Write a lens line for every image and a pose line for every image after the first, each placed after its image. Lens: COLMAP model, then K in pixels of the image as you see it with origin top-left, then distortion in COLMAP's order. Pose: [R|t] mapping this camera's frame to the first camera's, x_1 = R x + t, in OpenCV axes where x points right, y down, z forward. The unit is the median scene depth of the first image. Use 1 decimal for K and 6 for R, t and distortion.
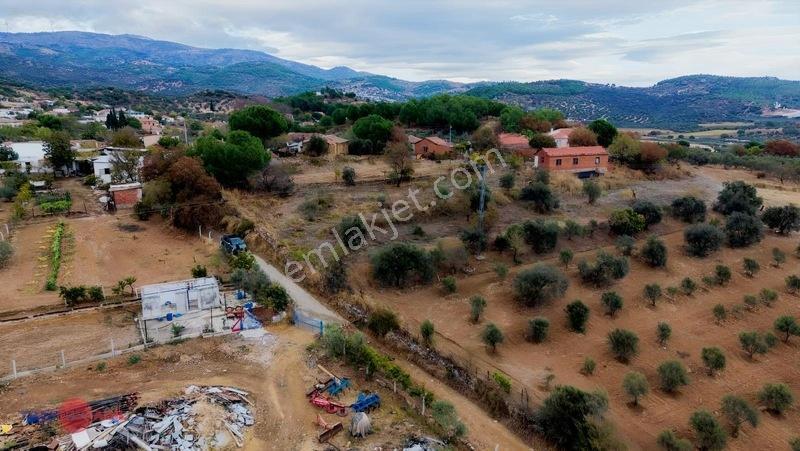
lens RADIAL K [[534.1, 0, 400.0], [0, 534.1, 225.5], [0, 0, 1]] dist [0.036810, -0.041547]
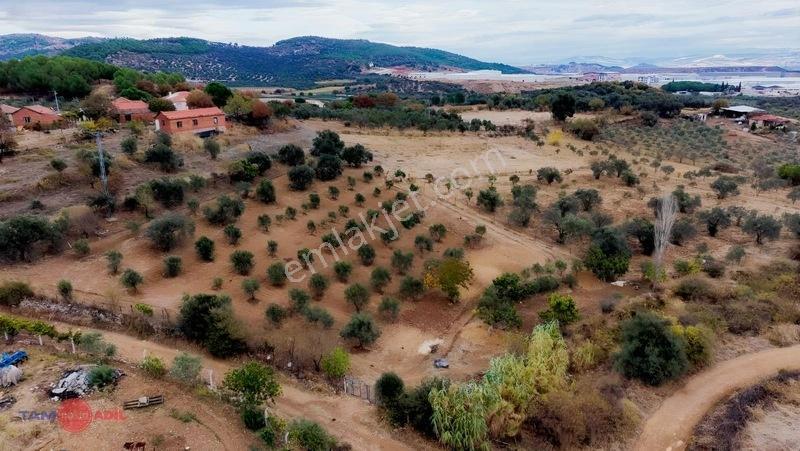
lens RADIAL K [[534.1, 0, 400.0], [0, 534.1, 225.5], [0, 0, 1]] dist [0.036810, -0.041547]
pose [[0.798102, -0.179872, 0.575047, -0.005556], [0.138524, 0.983611, 0.115412, 0.018462], [-0.586382, -0.012453, 0.809939, -0.132238]]
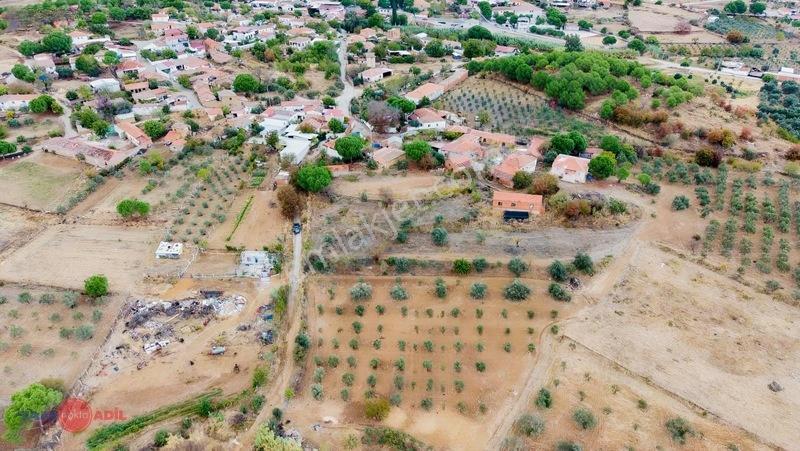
lens RADIAL K [[534.1, 0, 400.0], [0, 534.1, 225.5], [0, 0, 1]] dist [0.036810, -0.041547]
pose [[0.828751, 0.287701, -0.480001, 0.858038], [-0.103704, 0.921828, 0.373469, -0.641519], [0.549925, -0.259735, 0.793801, -0.461163]]
